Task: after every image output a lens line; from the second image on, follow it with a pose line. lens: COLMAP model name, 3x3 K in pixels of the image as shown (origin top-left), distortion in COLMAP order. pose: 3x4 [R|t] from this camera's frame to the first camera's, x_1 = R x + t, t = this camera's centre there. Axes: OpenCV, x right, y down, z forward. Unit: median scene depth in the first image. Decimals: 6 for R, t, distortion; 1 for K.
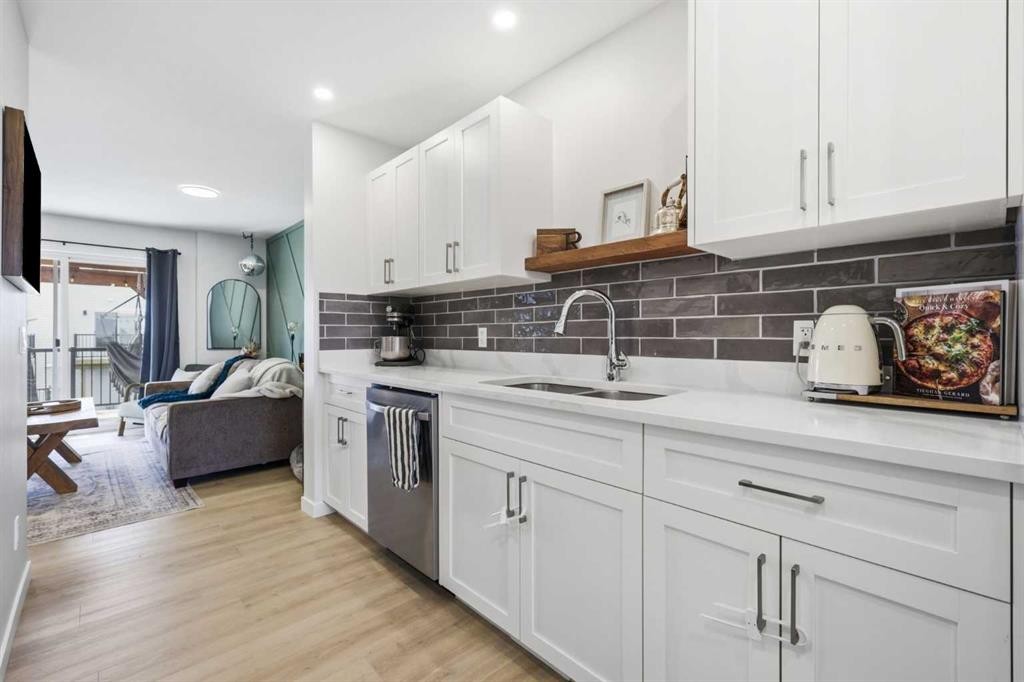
lens RADIAL K [[441.7, 0, 509.7], [0, 441.7, 334.4], [0, 0, 1]] dist [0.000881, 0.000027]
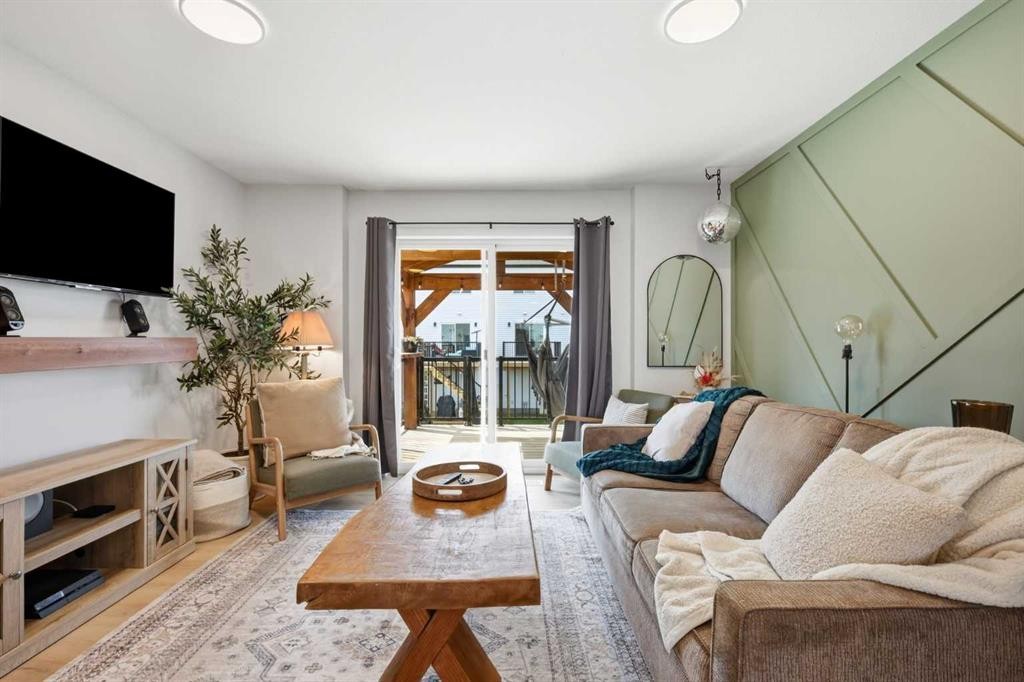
lens RADIAL K [[441.7, 0, 509.7], [0, 441.7, 334.4], [0, 0, 1]] dist [0.000881, 0.000027]
pose [[0.721951, -0.012487, -0.691831, -0.811797], [0.001792, 0.999868, -0.016177, -0.009253], [0.691941, 0.010439, 0.721878, 0.839311]]
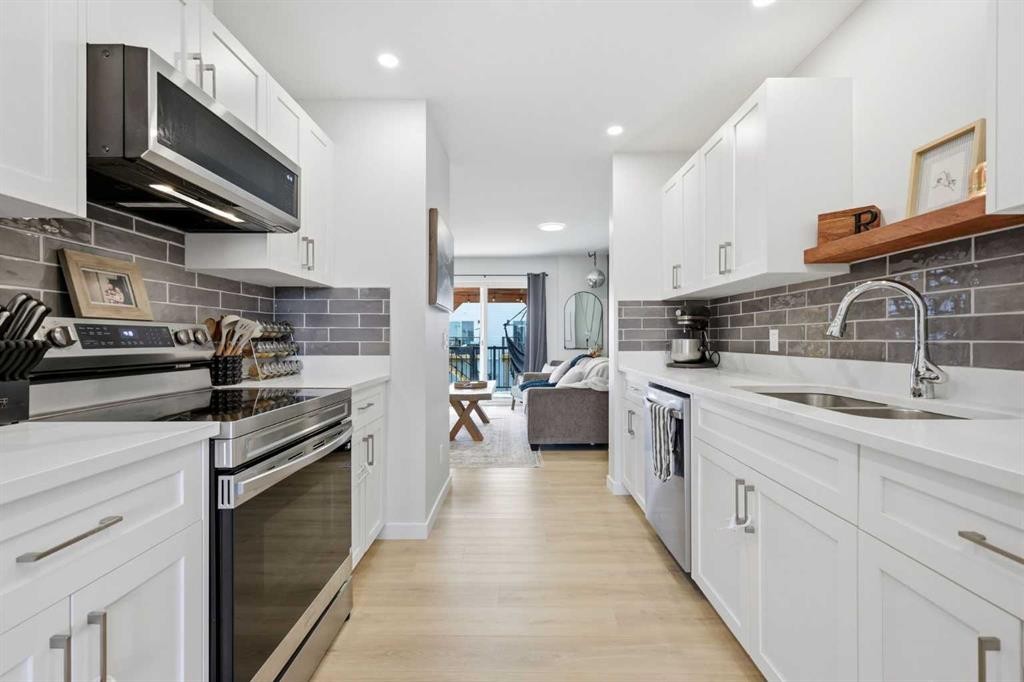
lens RADIAL K [[446.5, 0, 512.3], [0, 446.5, 337.1], [0, 0, 1]] dist [0.003020, 0.000288]
pose [[0.719222, -0.001441, -0.694778, 0.186852], [0.001952, 0.999998, -0.000054, -0.000817], [0.694777, -0.001317, 0.719224, -0.032608]]
